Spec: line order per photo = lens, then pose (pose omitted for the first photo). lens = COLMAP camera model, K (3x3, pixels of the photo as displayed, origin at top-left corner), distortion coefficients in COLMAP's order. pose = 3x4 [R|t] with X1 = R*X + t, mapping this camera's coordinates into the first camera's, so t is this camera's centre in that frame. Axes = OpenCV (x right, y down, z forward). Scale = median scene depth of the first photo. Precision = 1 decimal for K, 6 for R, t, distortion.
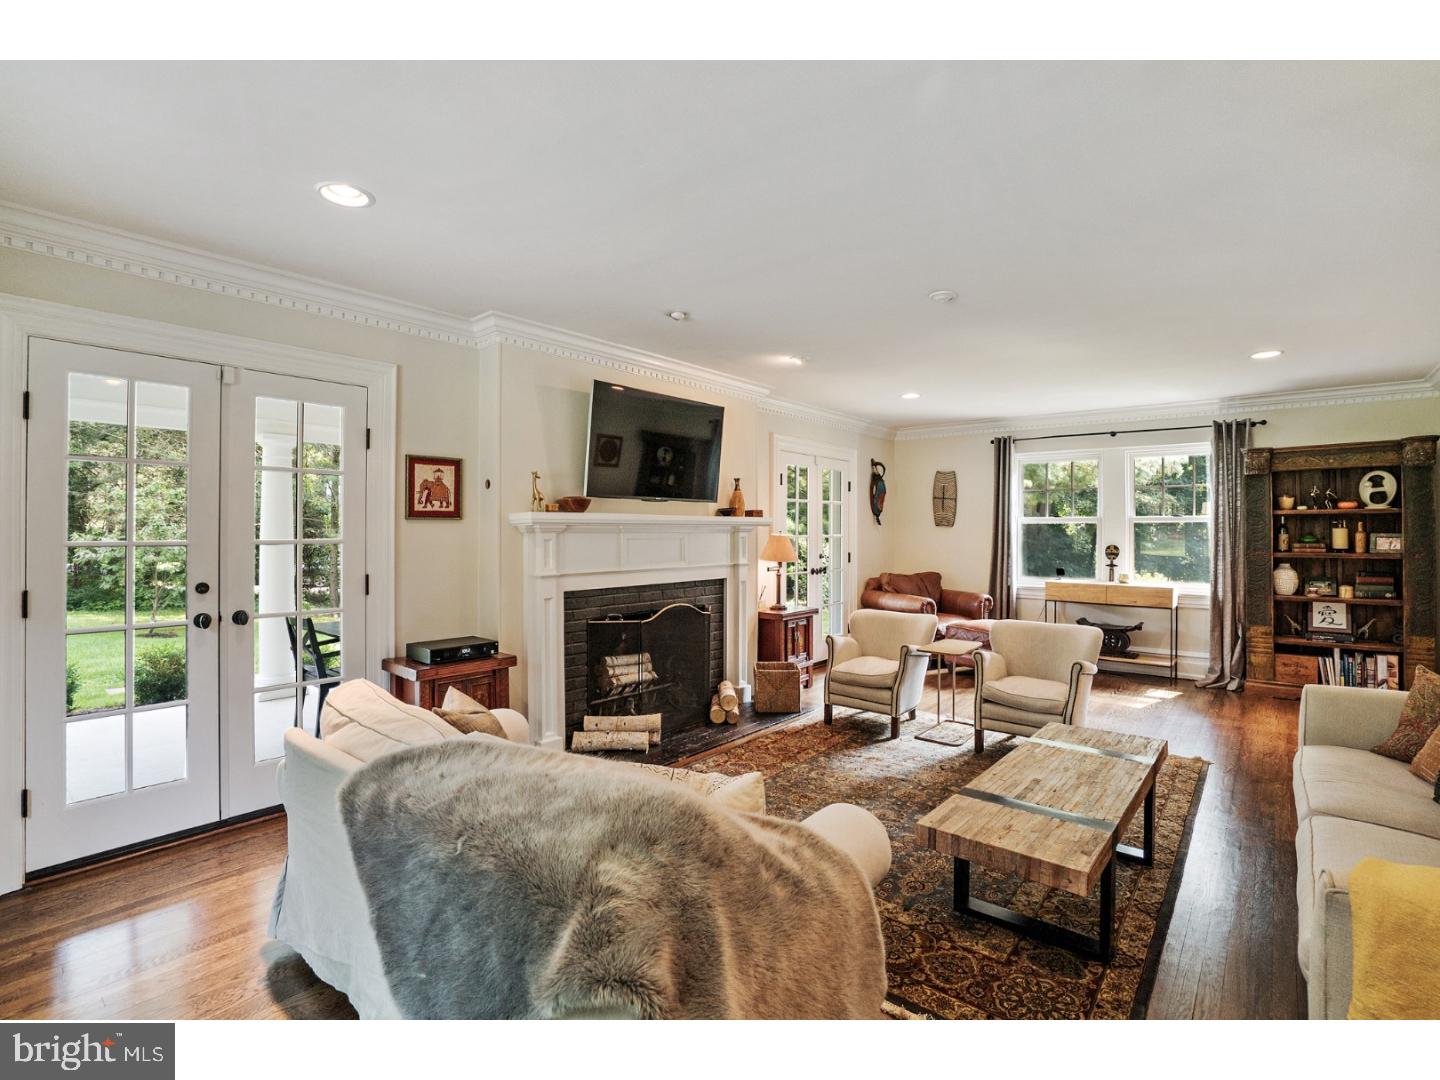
lens RADIAL K [[685.3, 0, 720.0], [0, 685.3, 540.0], [0, 0, 1]] dist [-0.005670, 0.000155]
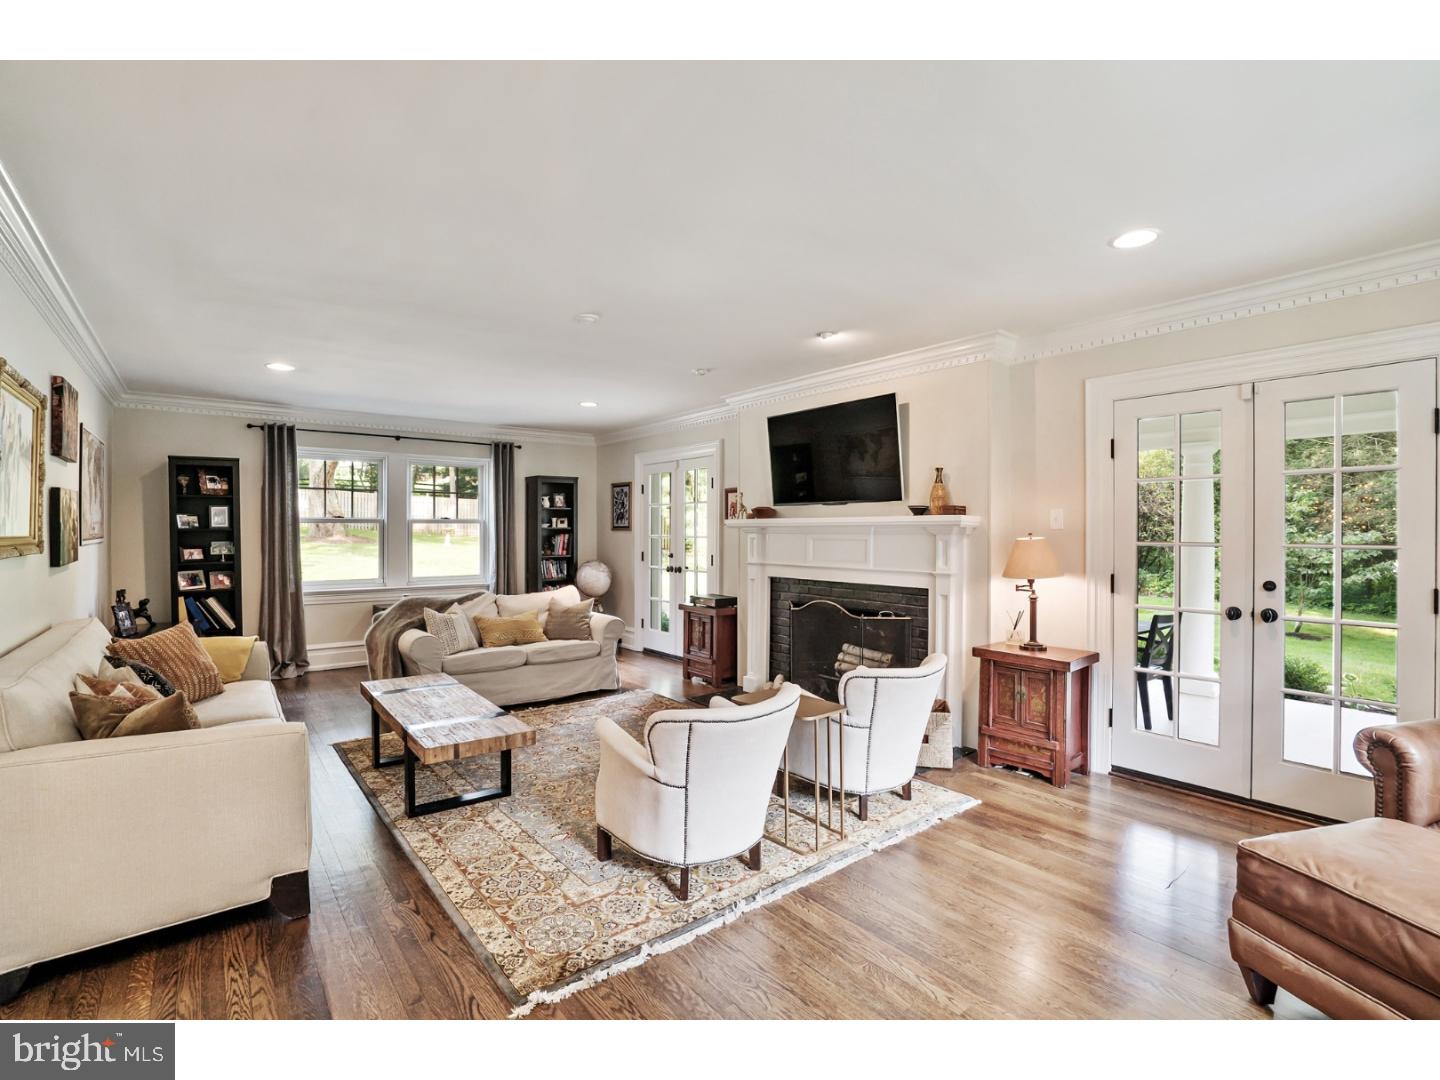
lens RADIAL K [[685.3, 0, 720.0], [0, 685.3, 540.0], [0, 0, 1]] dist [-0.005670, 0.000155]
pose [[-0.186036, 0.016610, -0.982402, 1.012880], [-0.007178, 0.999807, 0.018264, -0.019406], [0.982517, 0.010449, -0.185881, 1.036758]]
